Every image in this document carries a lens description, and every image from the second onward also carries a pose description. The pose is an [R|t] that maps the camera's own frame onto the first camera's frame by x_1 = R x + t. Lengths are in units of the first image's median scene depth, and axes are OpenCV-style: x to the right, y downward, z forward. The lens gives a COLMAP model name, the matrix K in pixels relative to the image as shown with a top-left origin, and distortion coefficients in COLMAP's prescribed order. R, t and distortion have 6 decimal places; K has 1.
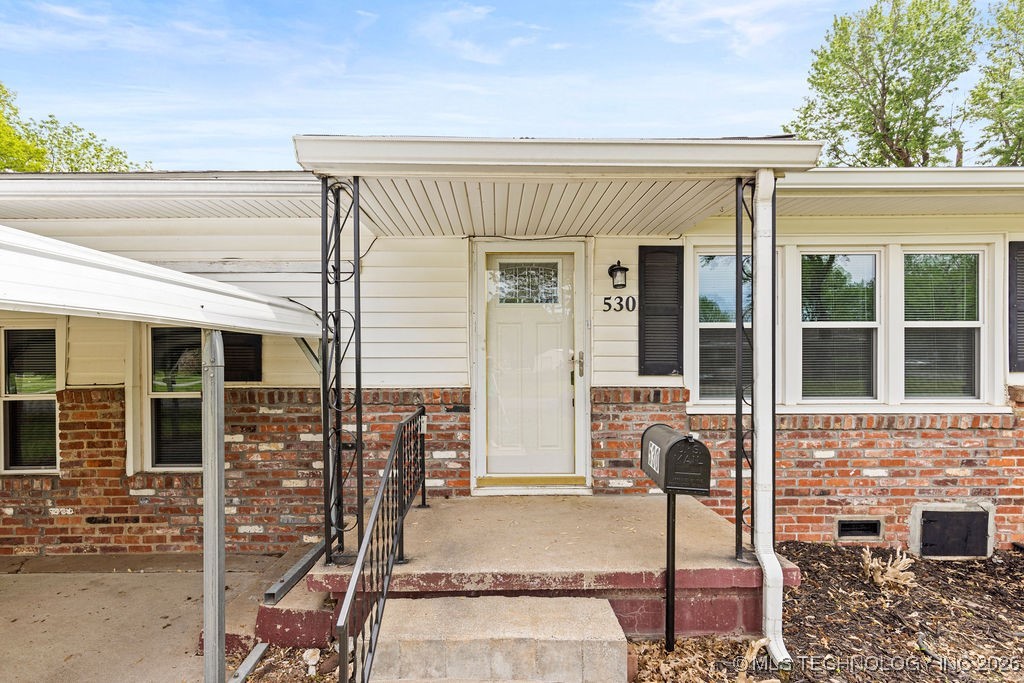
lens RADIAL K [[485.5, 0, 498.7], [0, 485.5, 363.4], [0, 0, 1]] dist [0.004932, 0.000232]
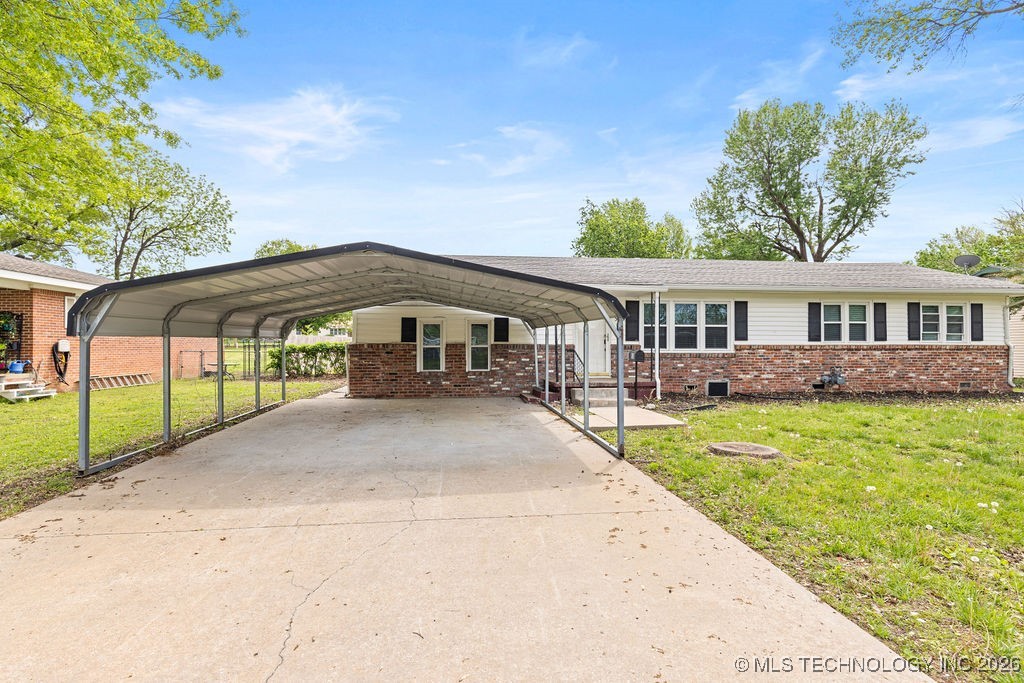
lens RADIAL K [[457.8, 0, 515.9], [0, 457.8, 346.3], [0, 0, 1]] dist [0.004046, 0.000048]
pose [[0.994795, 0.006223, 0.101710, -0.739015], [-0.005119, 0.999925, -0.011110, 0.097920], [-0.101772, 0.010532, 0.994752, -1.932303]]
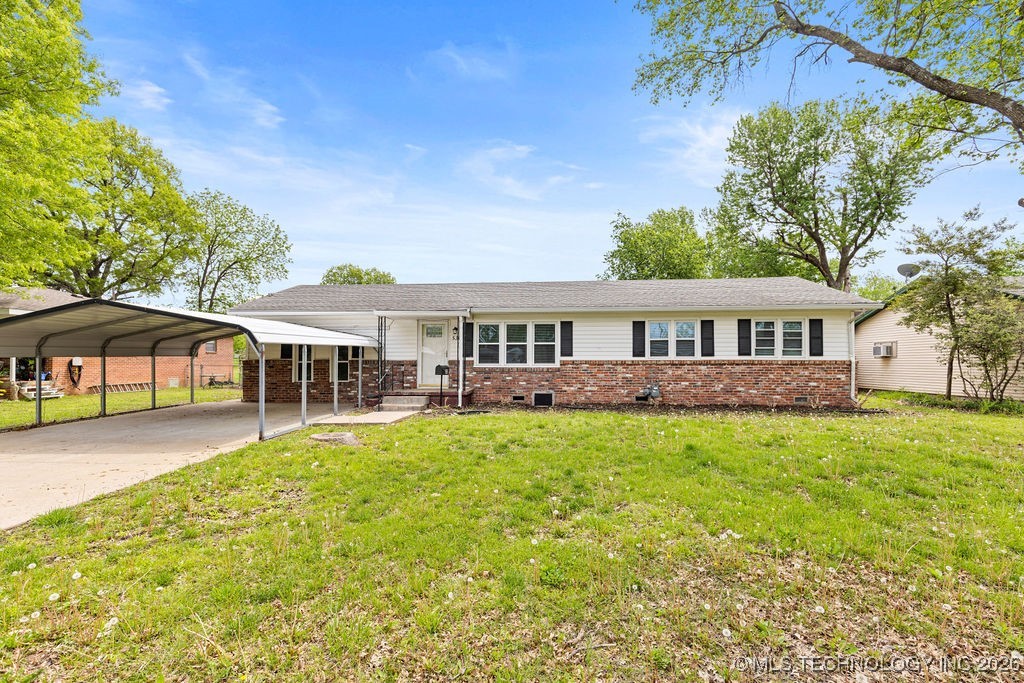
lens RADIAL K [[460.1, 0, 514.2], [0, 460.1, 357.6], [0, 0, 1]] dist [0.002111, 0.000642]
pose [[0.996397, 0.004391, -0.084693, 0.998618], [-0.005602, 0.999885, -0.014066, 0.076789], [0.084621, 0.014490, 0.996308, -2.503435]]
